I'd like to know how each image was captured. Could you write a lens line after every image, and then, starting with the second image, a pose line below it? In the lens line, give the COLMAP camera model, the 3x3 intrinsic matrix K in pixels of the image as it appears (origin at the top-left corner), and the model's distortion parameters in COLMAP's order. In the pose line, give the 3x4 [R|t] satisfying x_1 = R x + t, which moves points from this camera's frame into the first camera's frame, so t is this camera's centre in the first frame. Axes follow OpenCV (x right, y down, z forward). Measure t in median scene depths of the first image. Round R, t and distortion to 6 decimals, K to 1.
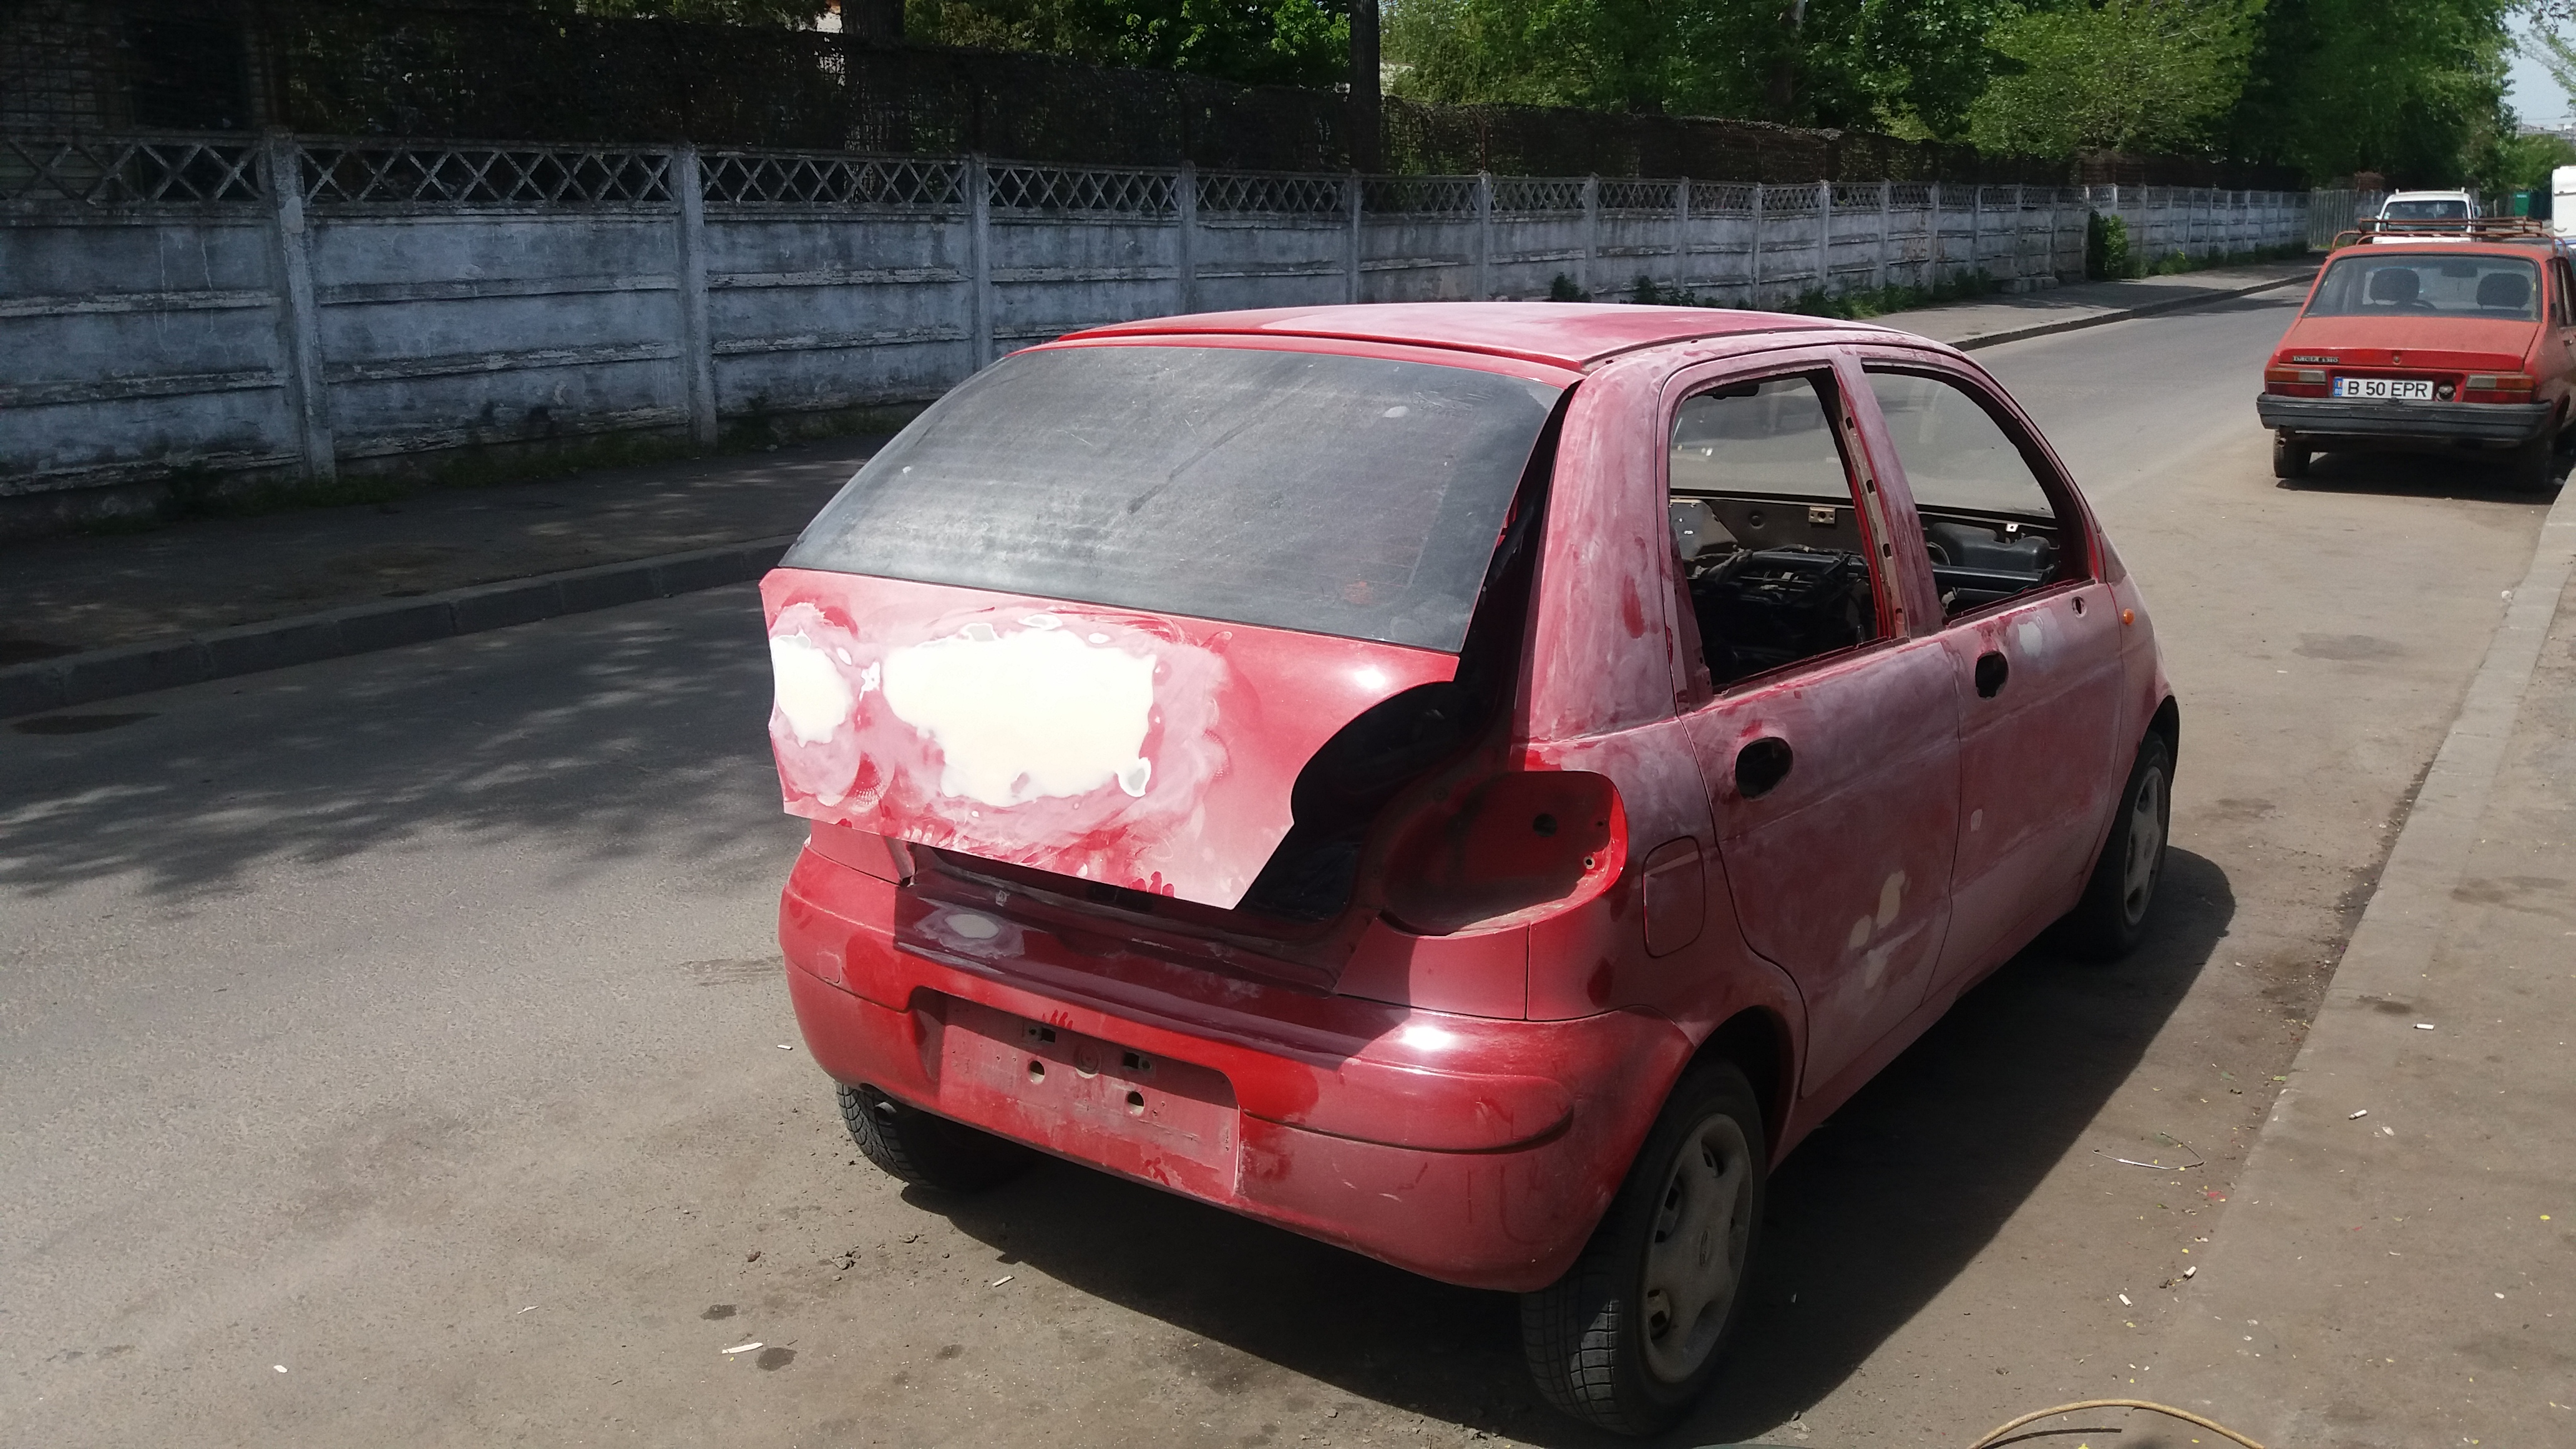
lens RADIAL K [[2091.7, 0, 1294.0], [0, 2091.7, 715.1], [0, 0, 1]] dist [0.055303, -0.099105]
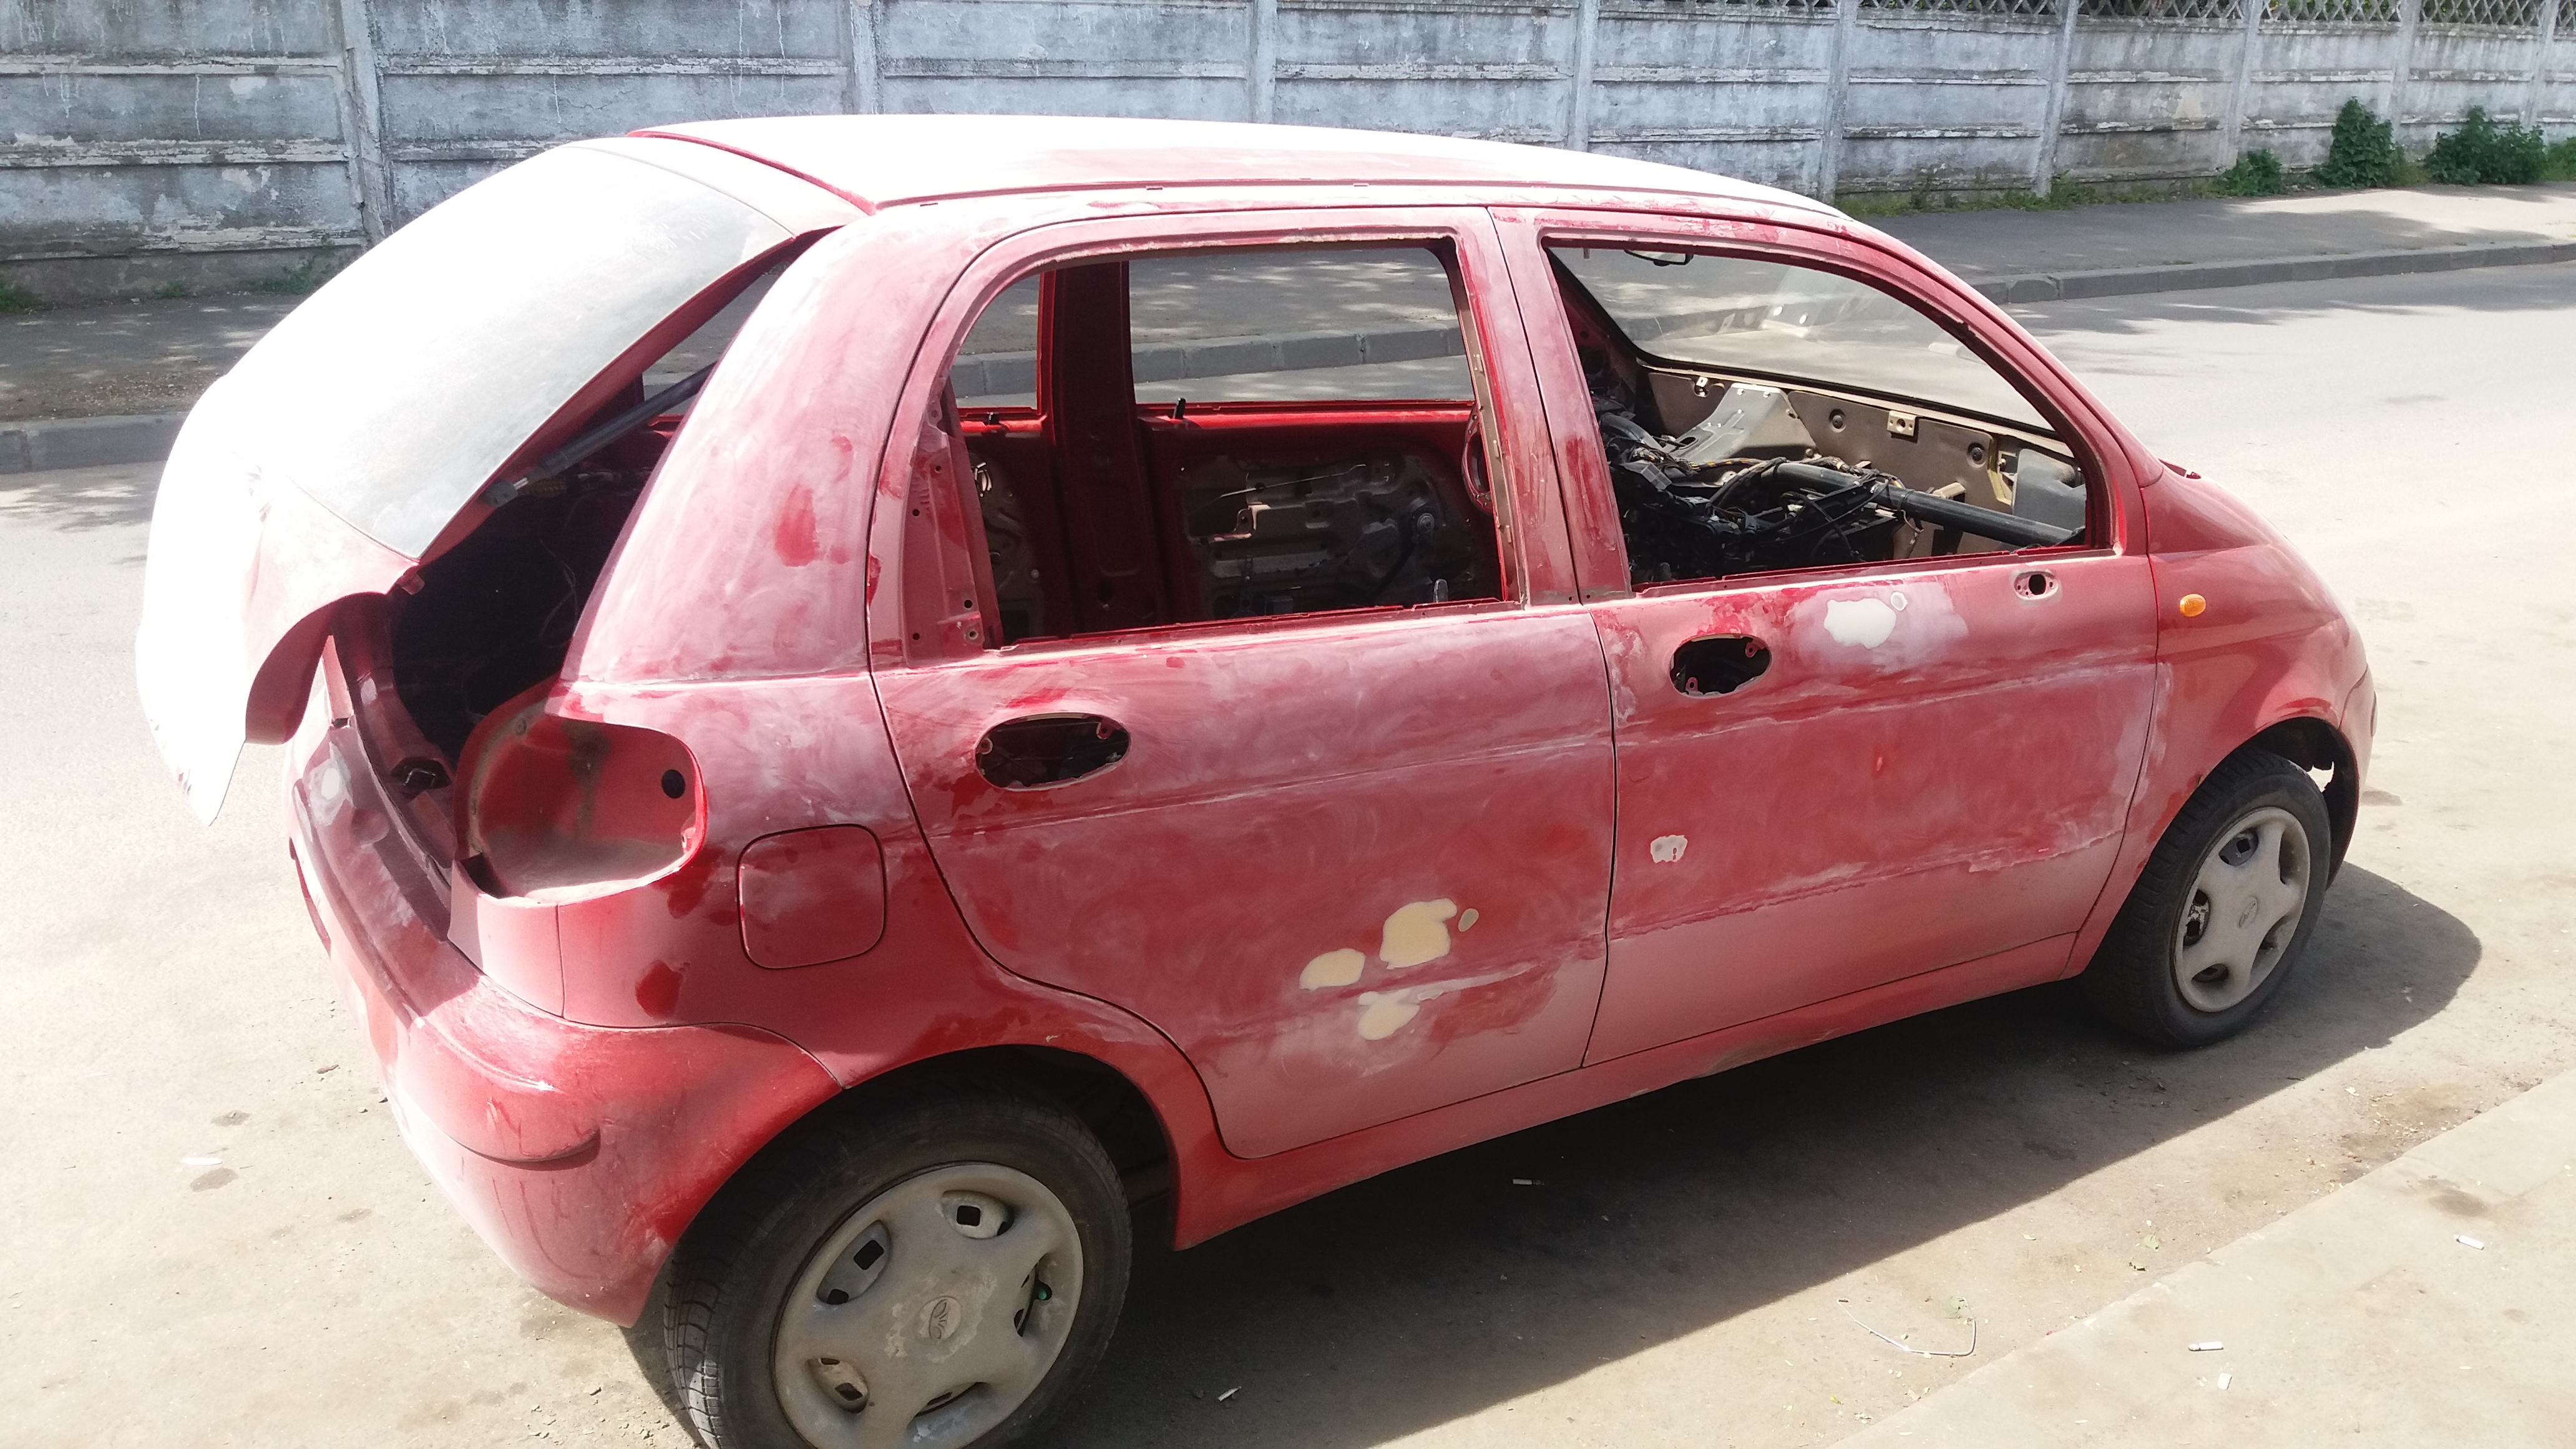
lens RADIAL K [[2091.7, 0, 1300.6], [0, 2091.7, 703.8], [0, 0, 1]] dist [0.055303, -0.099105]
pose [[0.922610, 0.146779, -0.356717, 0.340007], [-0.115701, 0.987496, 0.107078, -0.049967], [0.367973, -0.057519, 0.928056, 0.183454]]
